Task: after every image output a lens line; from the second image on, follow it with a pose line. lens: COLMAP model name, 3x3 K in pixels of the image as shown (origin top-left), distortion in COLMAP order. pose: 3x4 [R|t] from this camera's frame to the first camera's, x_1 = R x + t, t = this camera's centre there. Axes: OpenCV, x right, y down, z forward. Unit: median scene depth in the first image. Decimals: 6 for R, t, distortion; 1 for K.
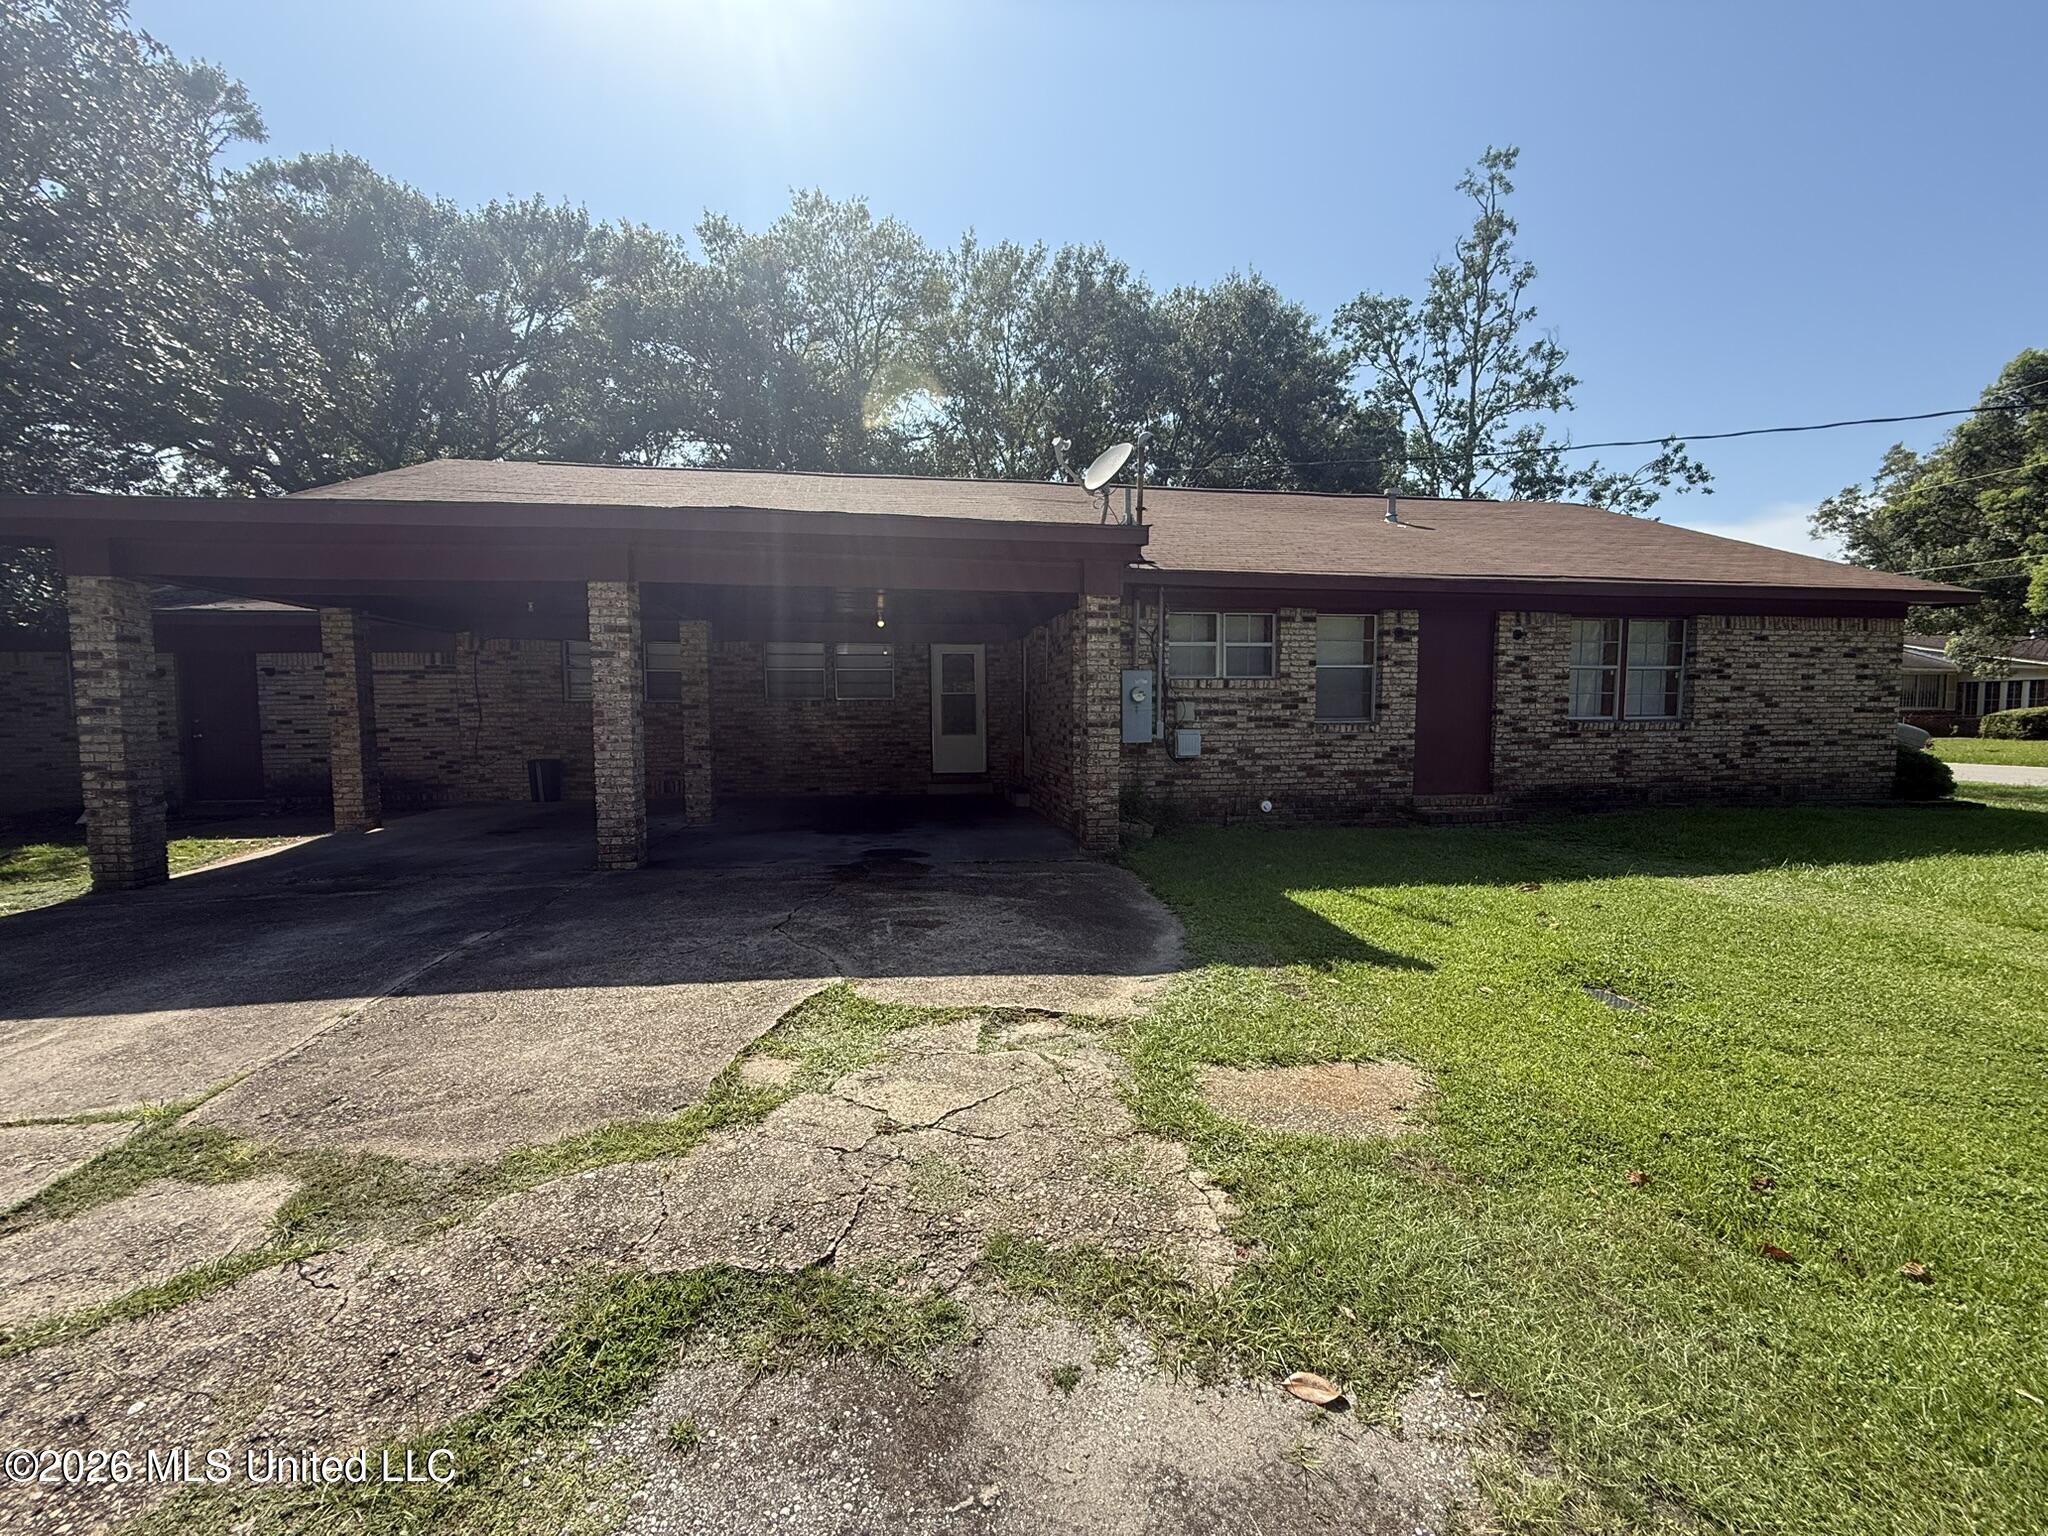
lens RADIAL K [[814.6, 0, 1022.5], [0, 814.6, 769.1], [0, 0, 1]] dist [0.001203, -0.000350]
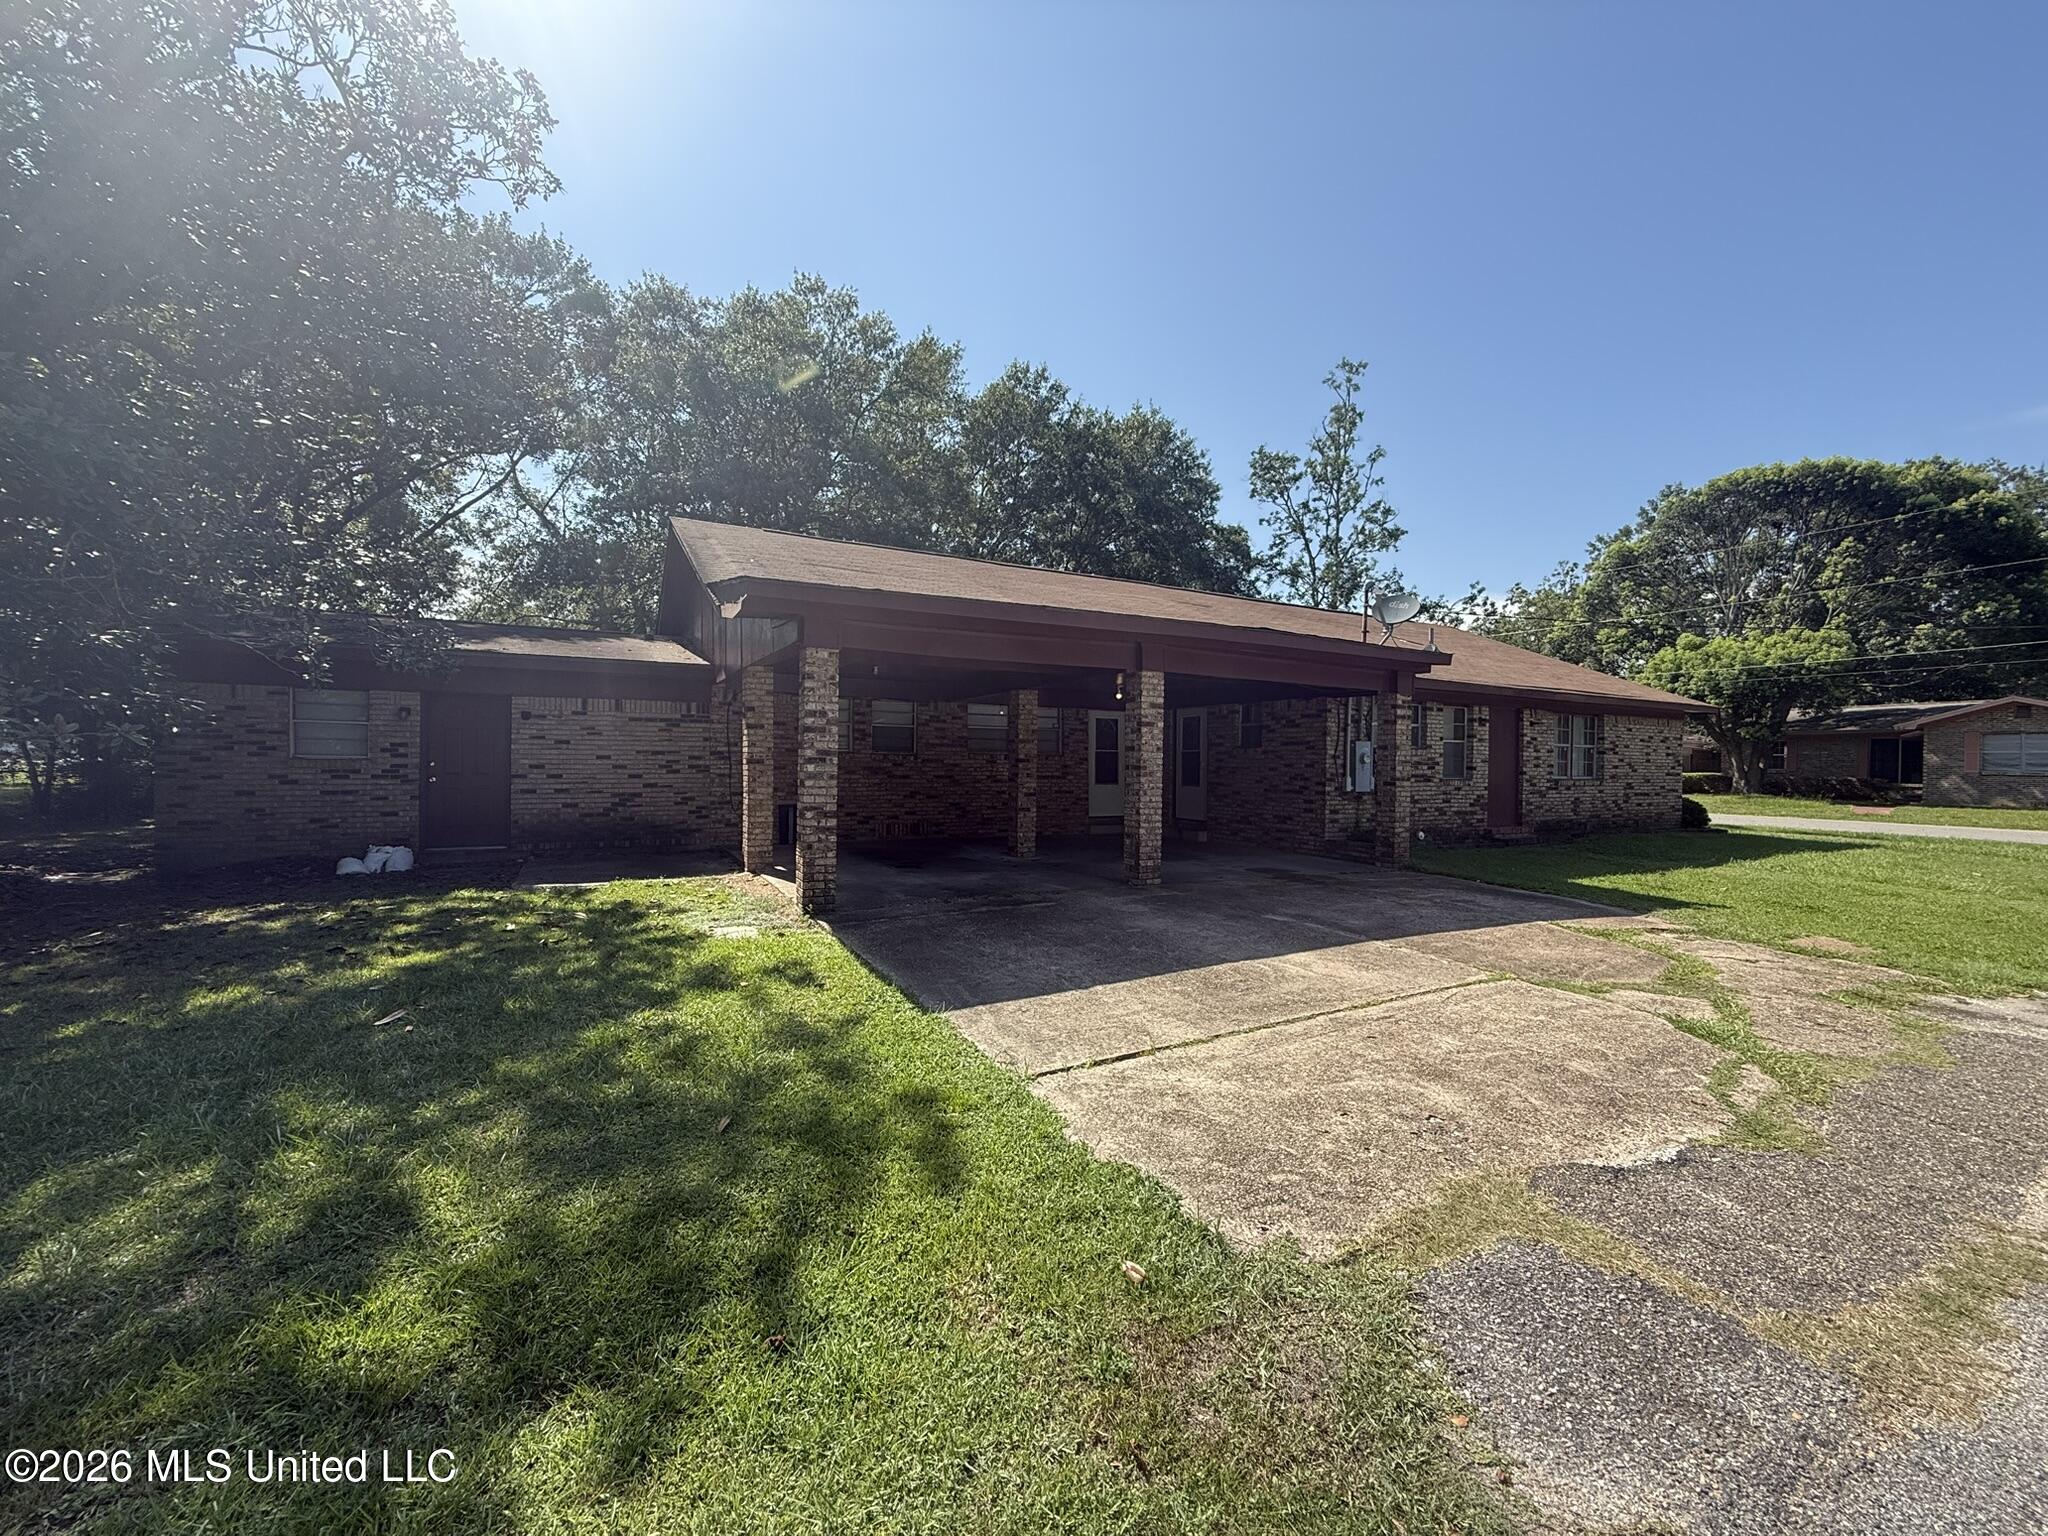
lens RADIAL K [[814.6, 0, 1023.8], [0, 814.6, 767.2], [0, 0, 1]] dist [0.001203, -0.000350]
pose [[0.944368, 0.015028, 0.328547, -0.771576], [0.006138, 0.997976, -0.063292, 0.010063], [-0.328833, 0.061788, 0.942365, -0.136152]]
